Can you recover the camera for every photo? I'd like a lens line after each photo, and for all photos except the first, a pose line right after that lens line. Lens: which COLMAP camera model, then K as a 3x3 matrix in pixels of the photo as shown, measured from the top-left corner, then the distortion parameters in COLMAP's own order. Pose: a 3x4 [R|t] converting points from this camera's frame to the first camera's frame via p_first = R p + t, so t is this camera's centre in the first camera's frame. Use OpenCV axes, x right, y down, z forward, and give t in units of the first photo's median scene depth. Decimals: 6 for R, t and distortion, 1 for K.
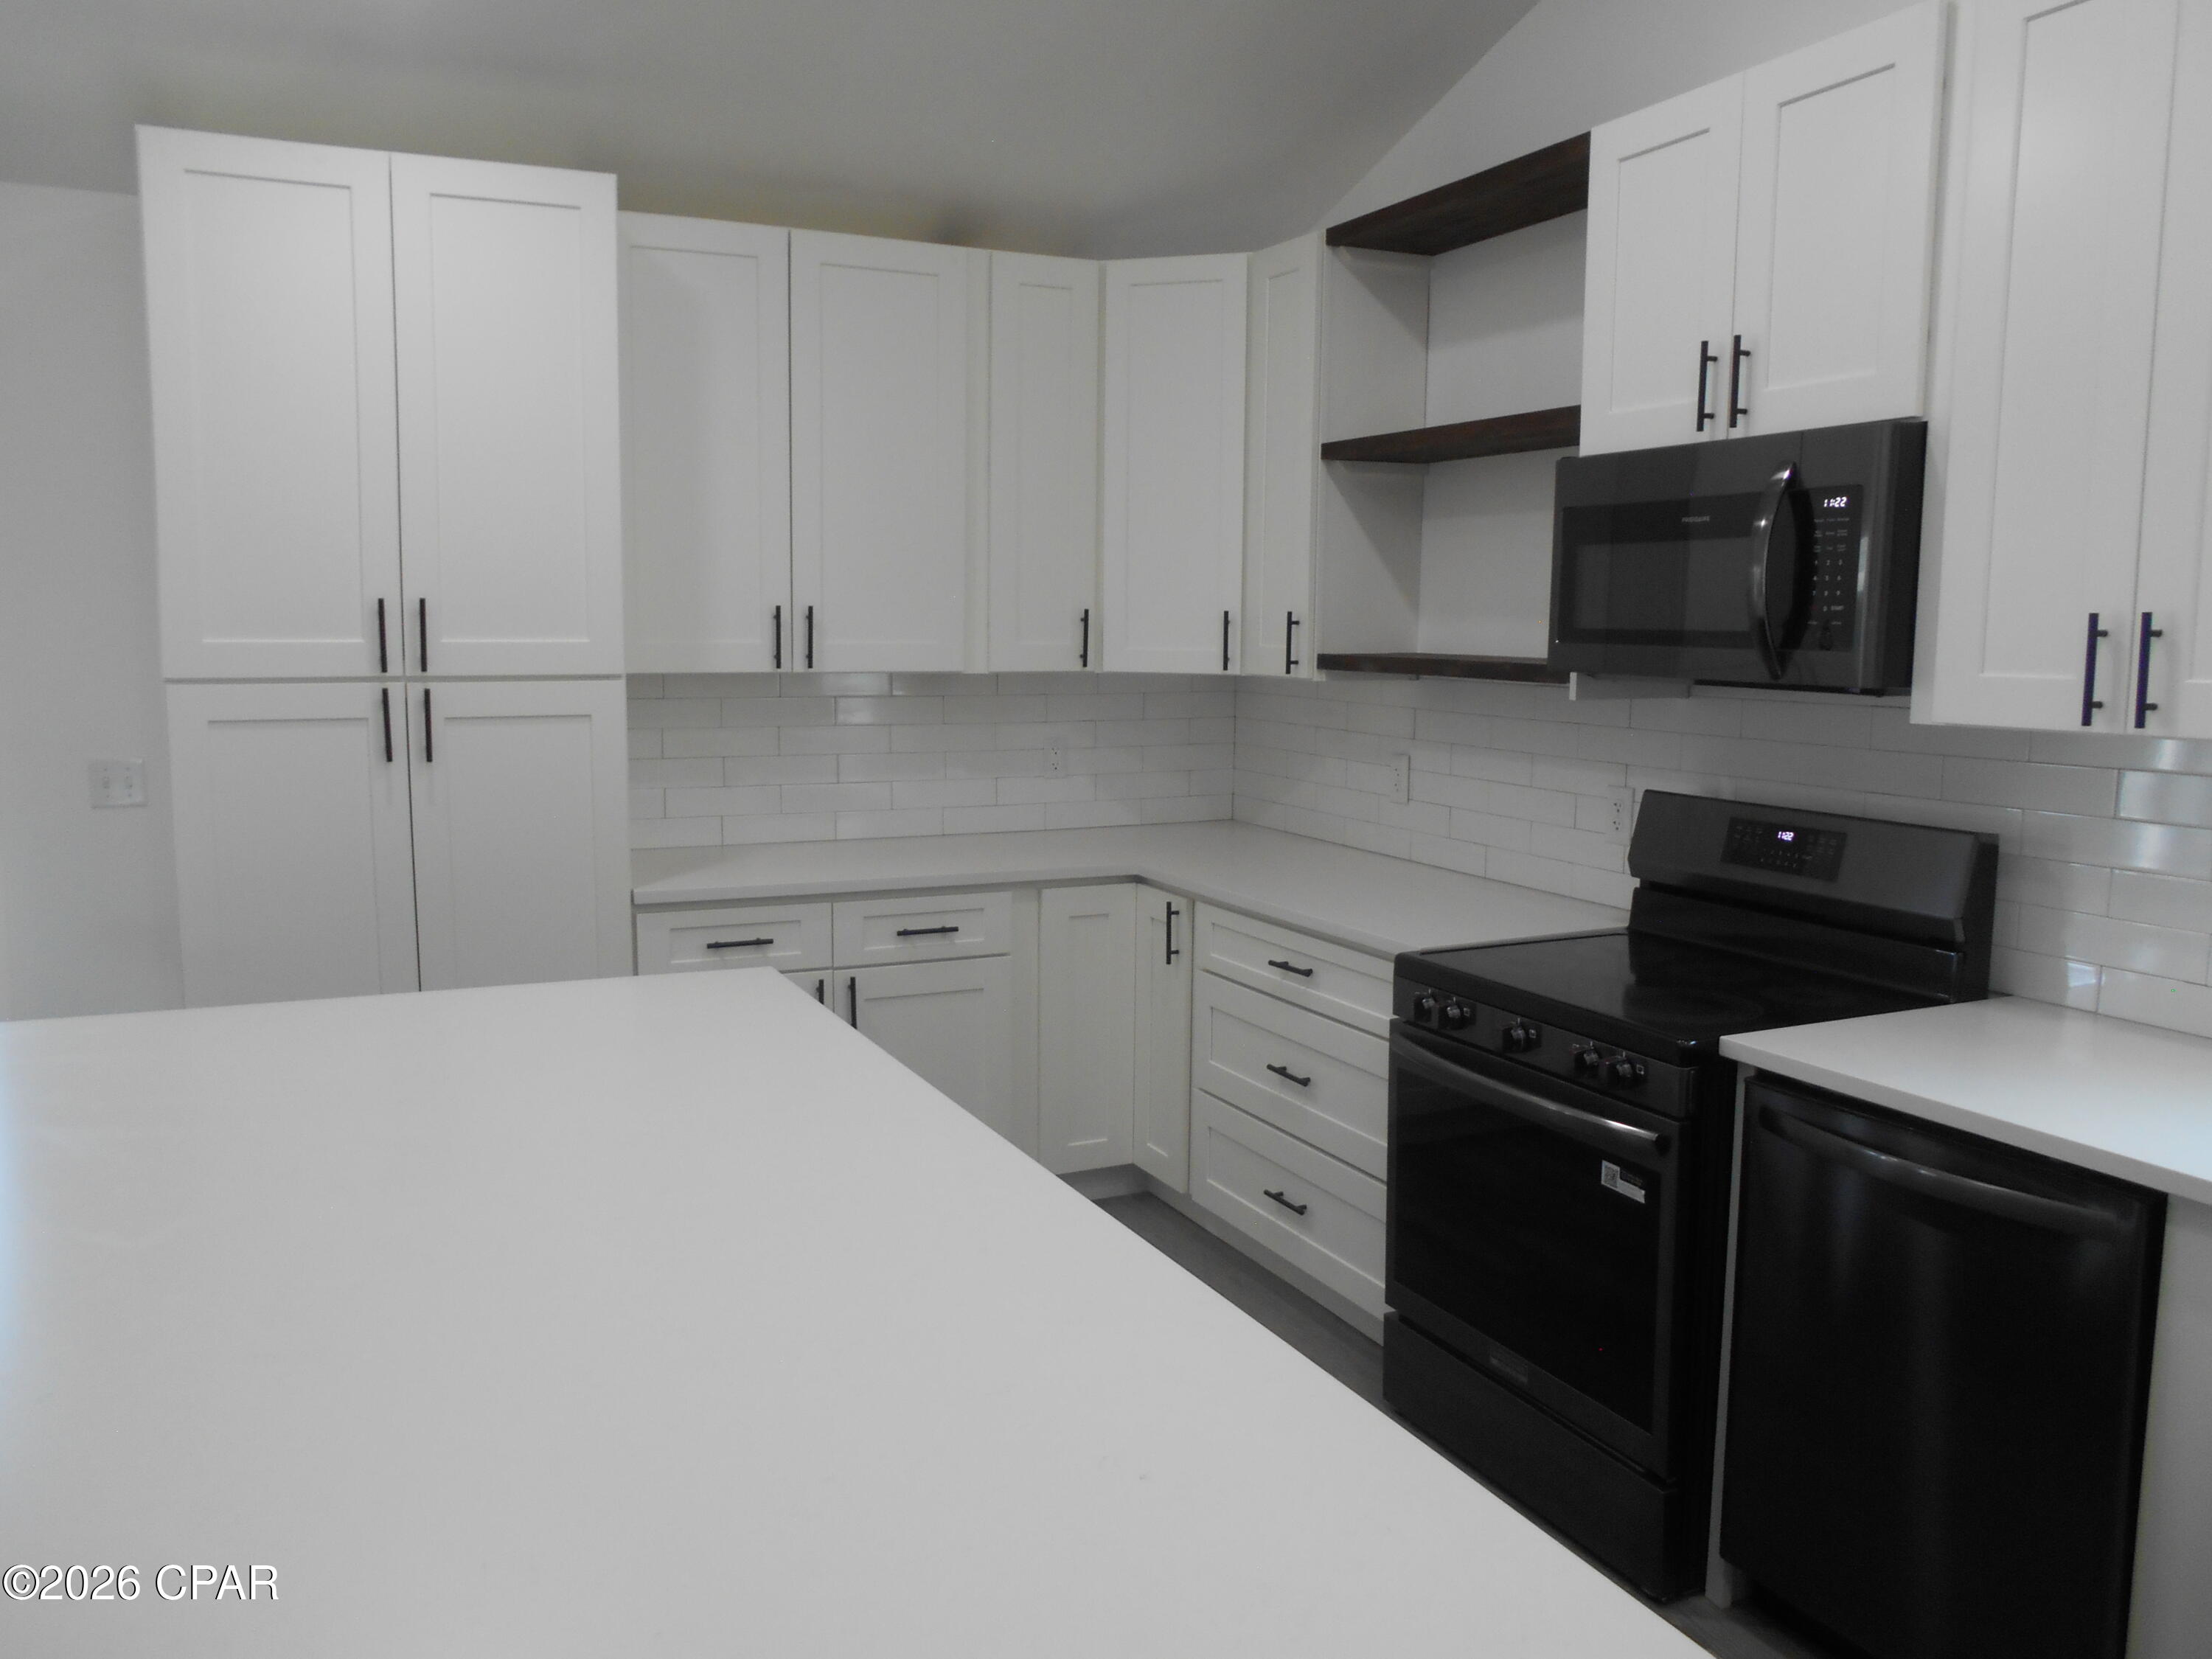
lens RADIAL K [[1694.3, 0, 1107.0], [0, 1694.3, 837.2], [0, 0, 1]] dist [-0.061437, 0.050212]
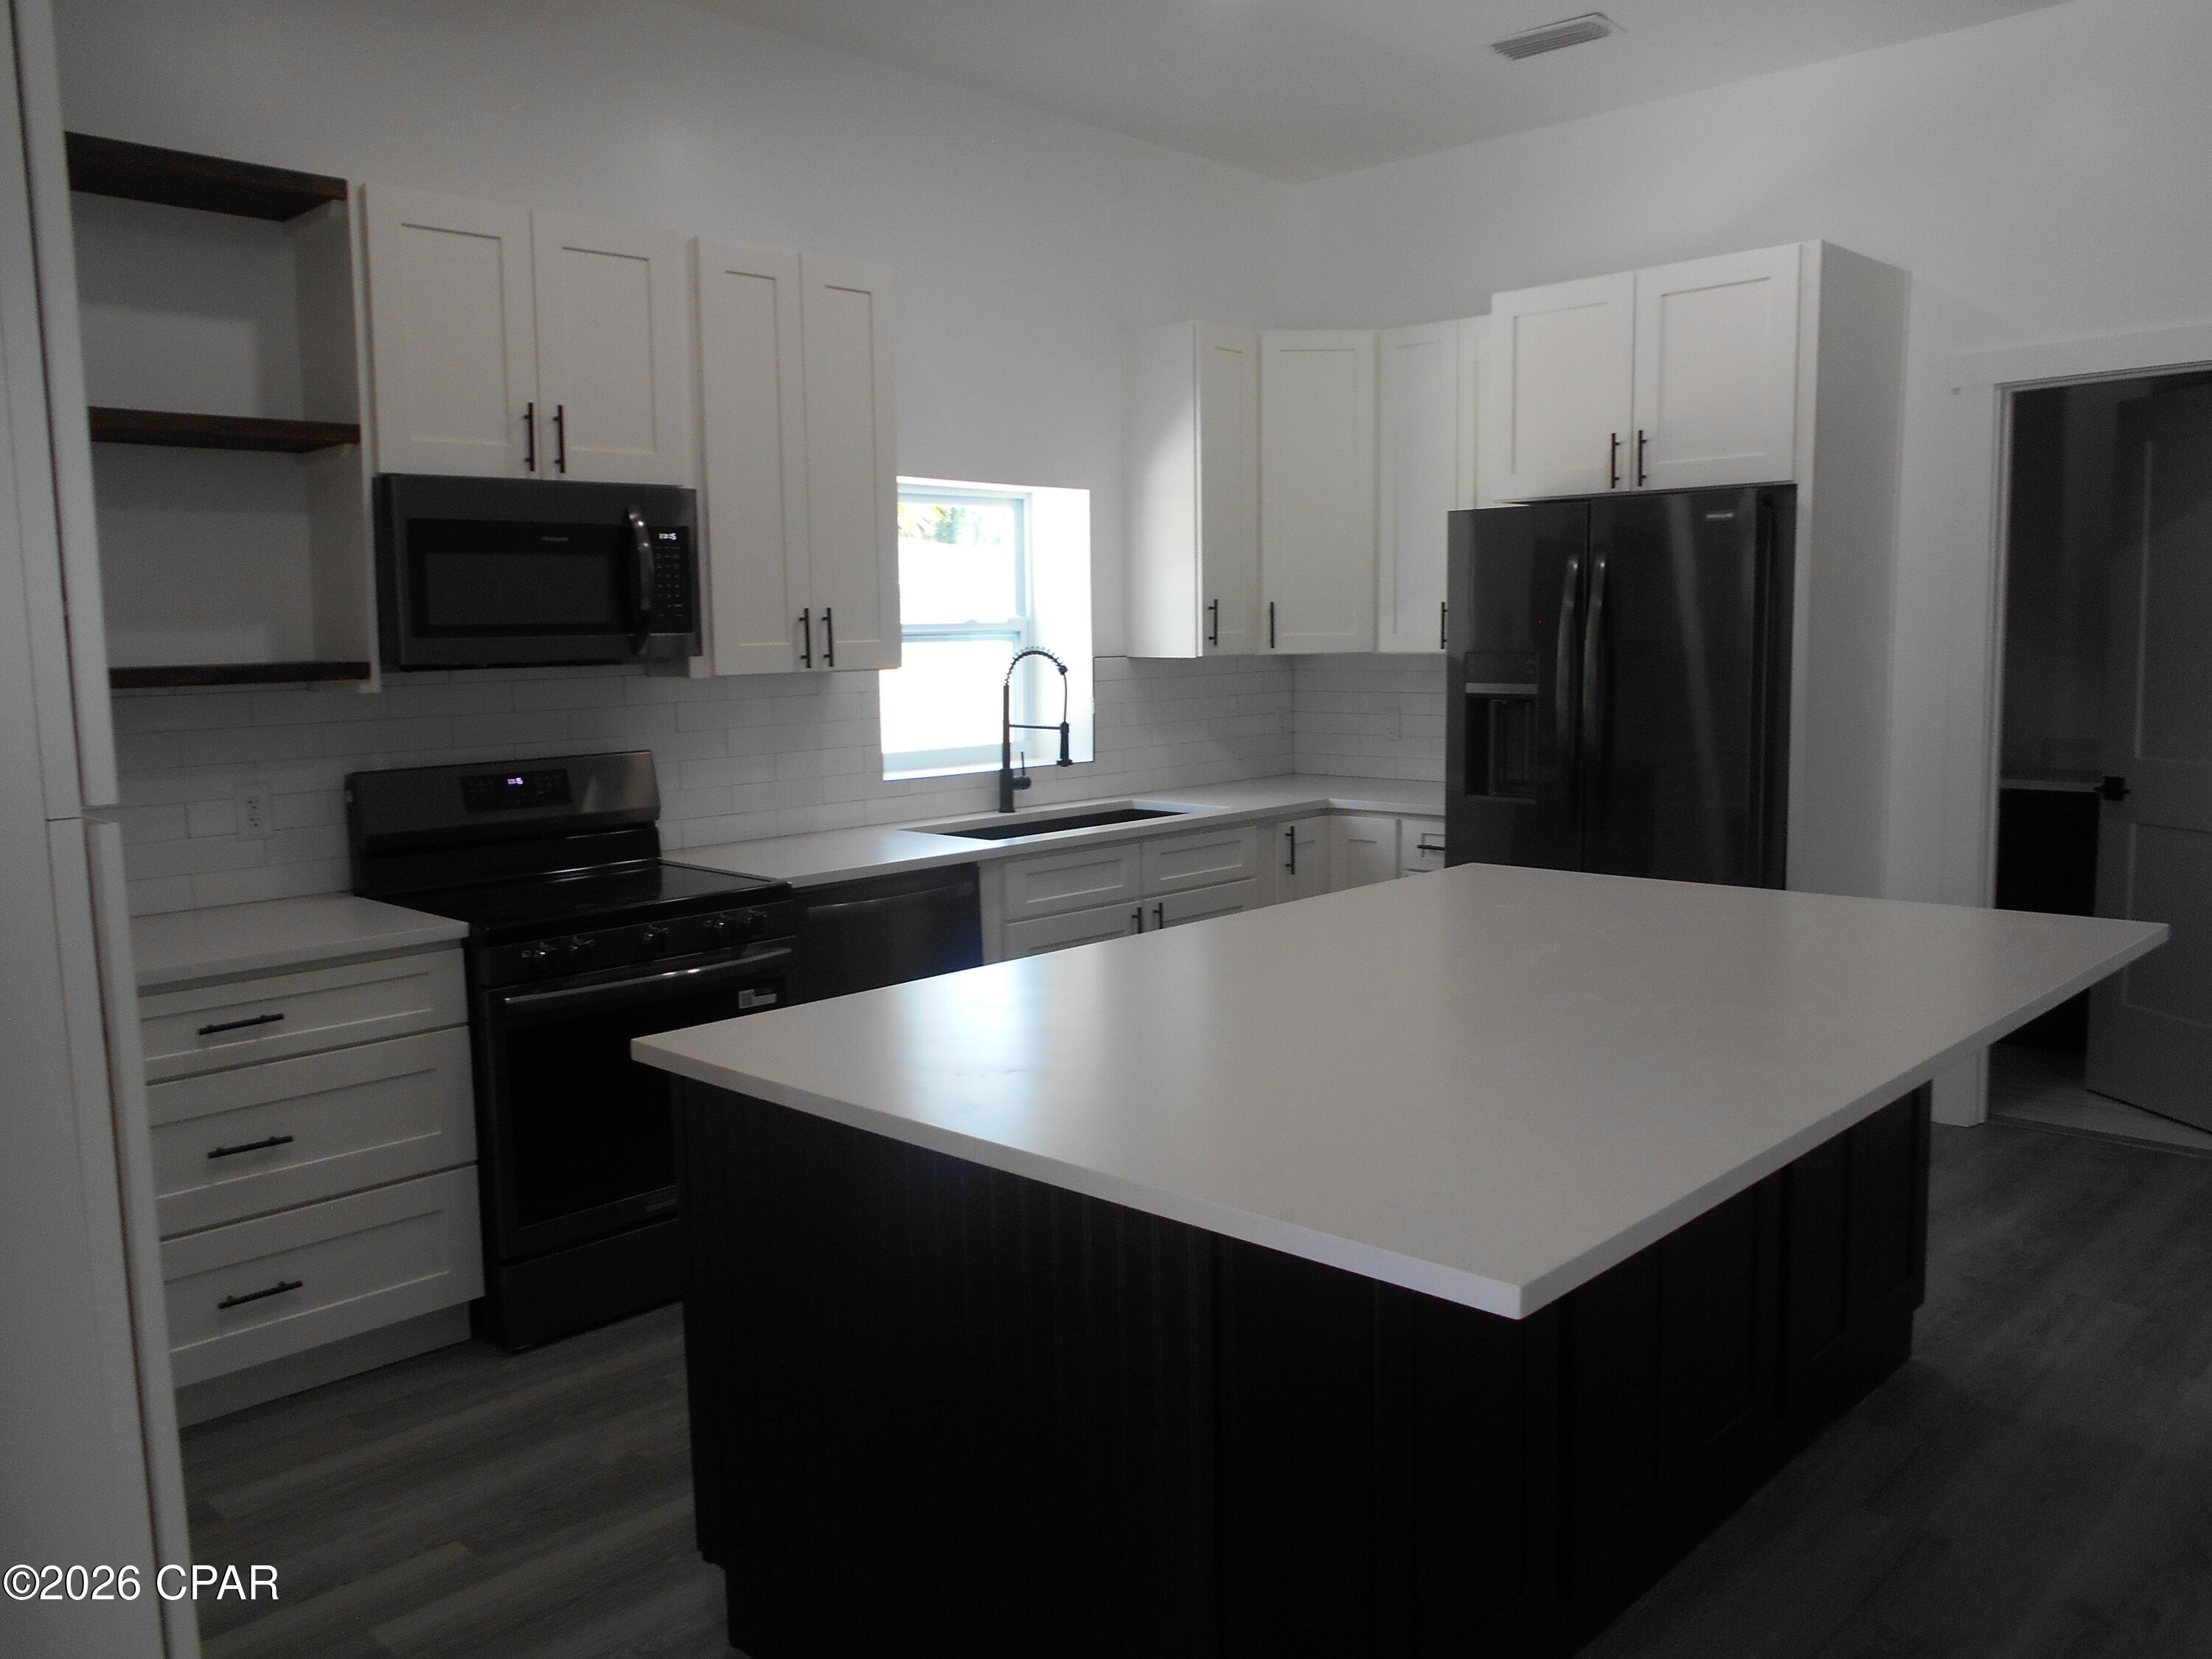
lens RADIAL K [[1694.3, 0, 1113.1], [0, 1694.3, 820.6], [0, 0, 1]] dist [-0.061437, 0.050212]
pose [[-0.350536, -0.110243, 0.930038, -0.899934], [0.131908, 0.977337, 0.165567, -0.115516], [-0.927213, 0.180716, -0.328050, 0.916920]]
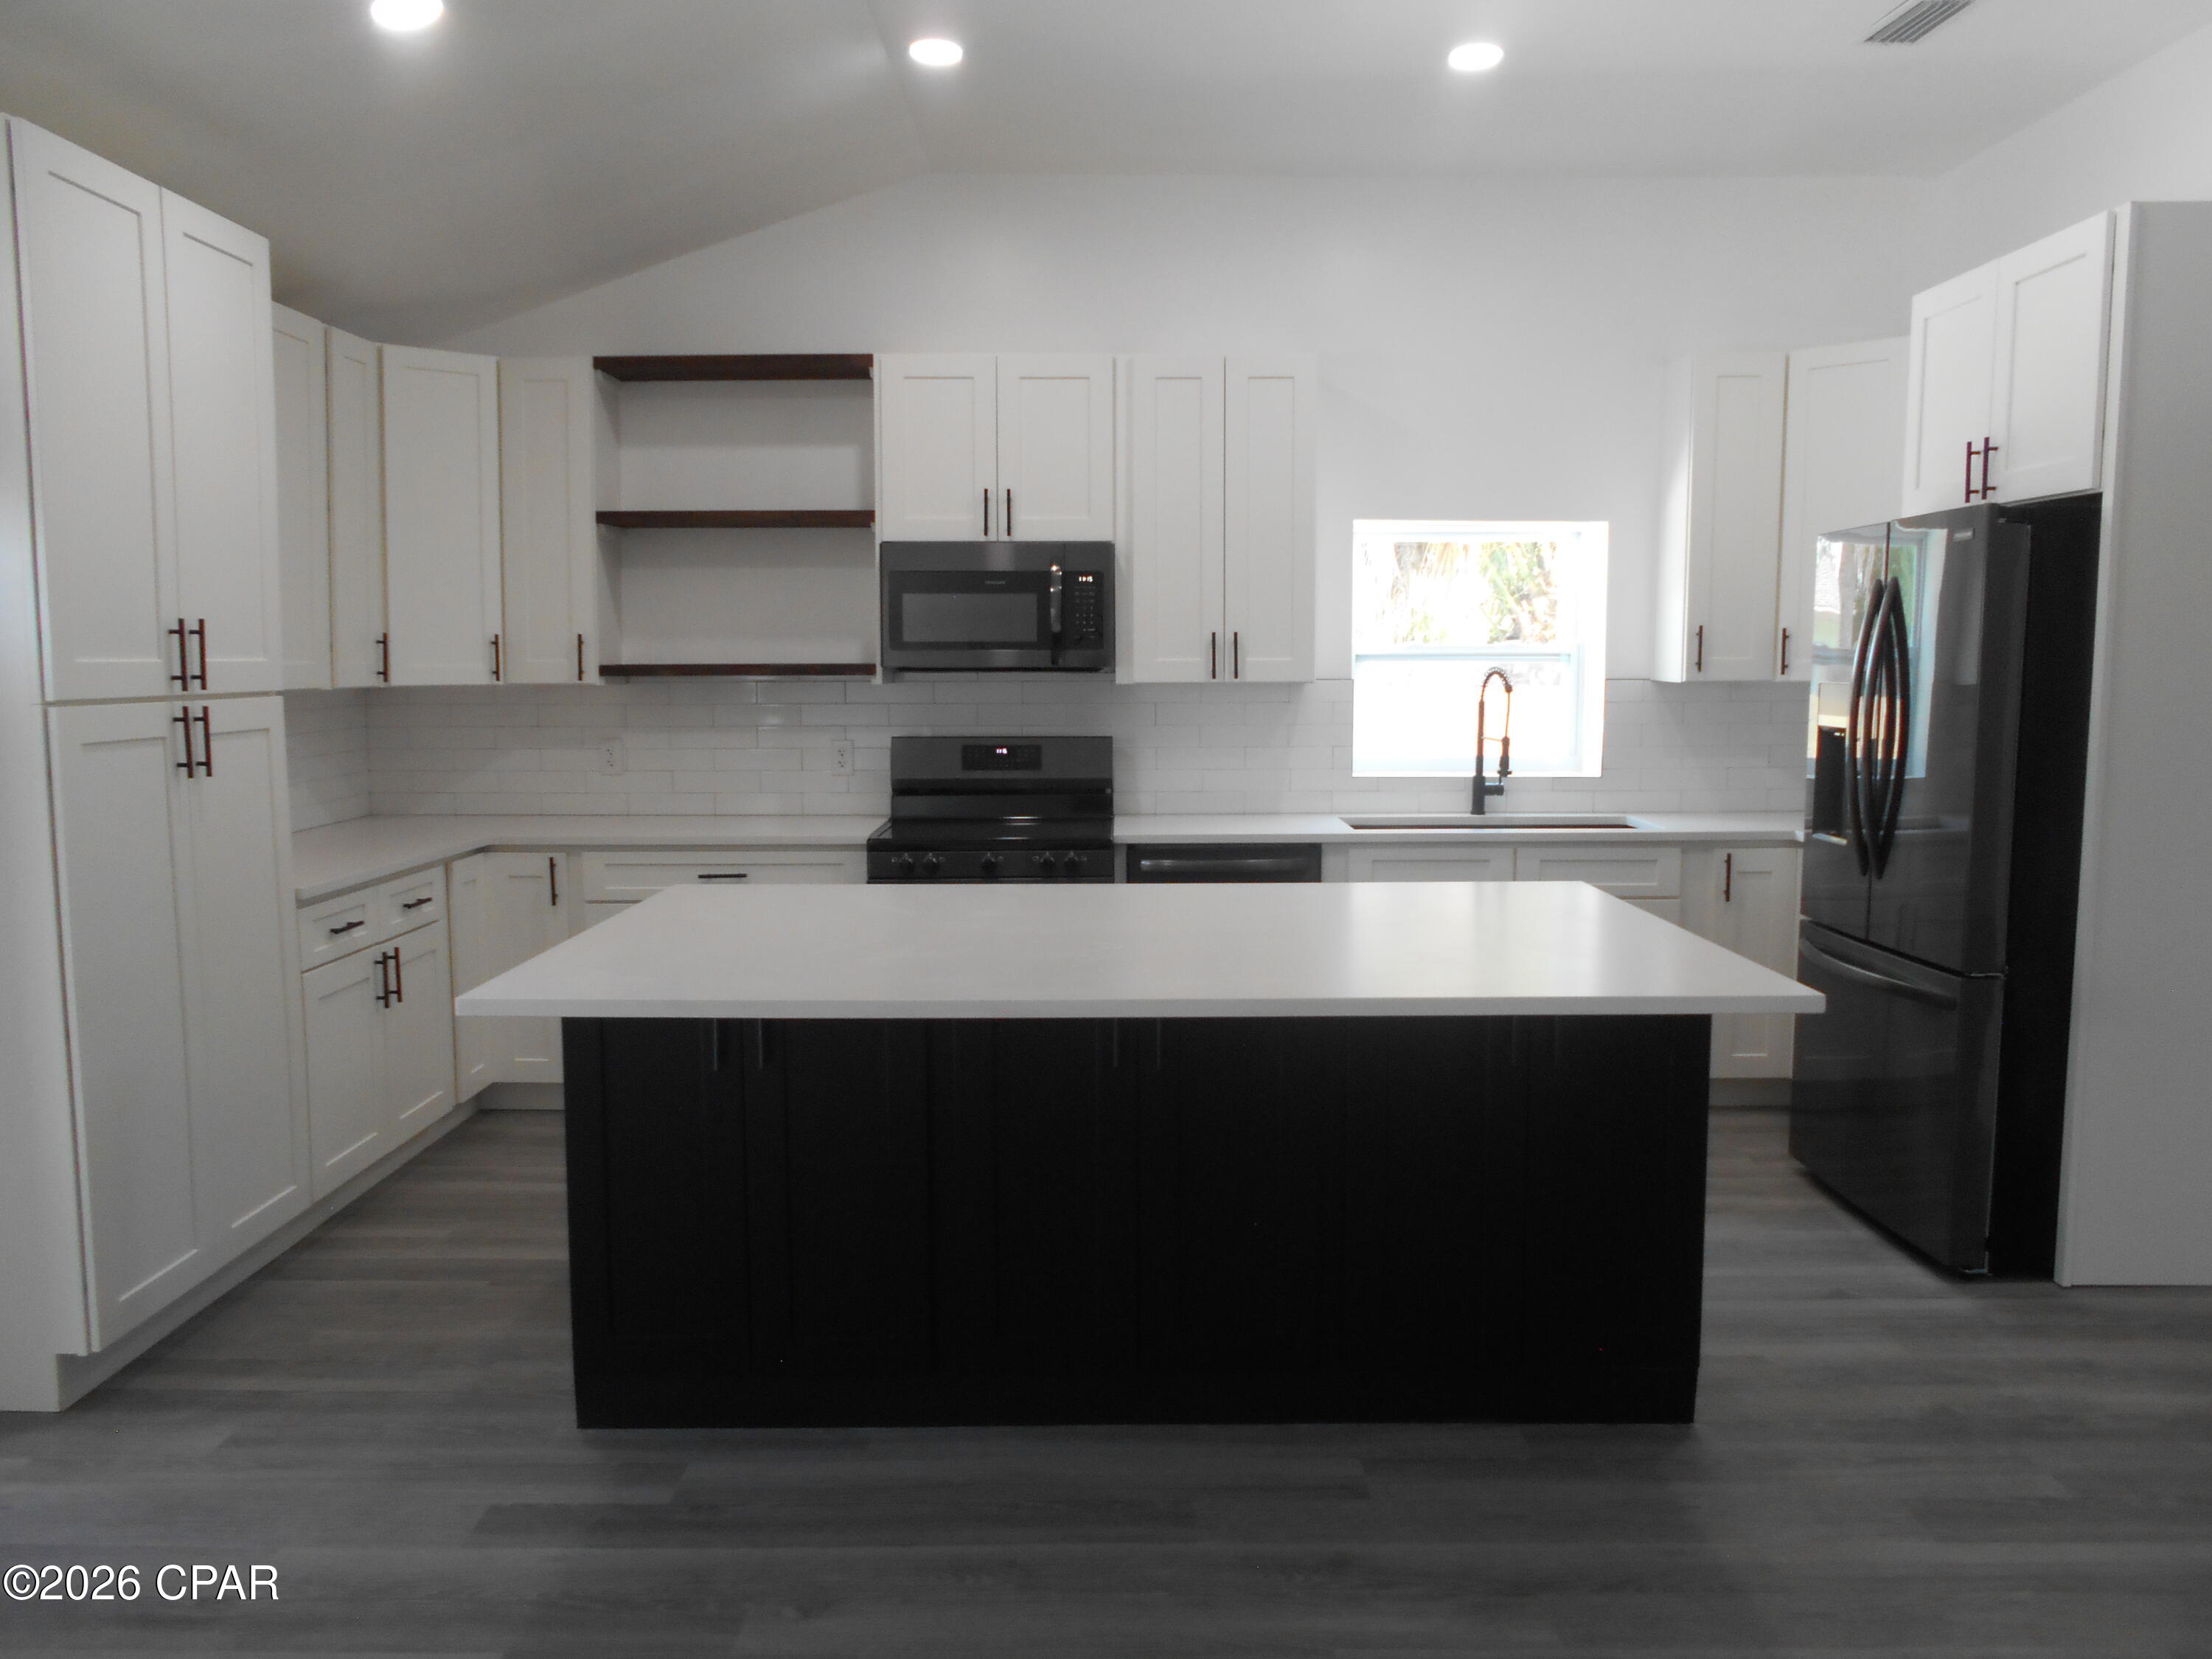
lens RADIAL K [[1694.3, 0, 1098.7], [0, 1694.3, 832.3], [0, 0, 1]] dist [-0.061437, 0.050212]
pose [[0.440071, -0.103242, 0.892008, -1.139161], [0.120631, 0.991161, 0.055205, -0.001863], [-0.889823, 0.083310, 0.448635, 0.056602]]
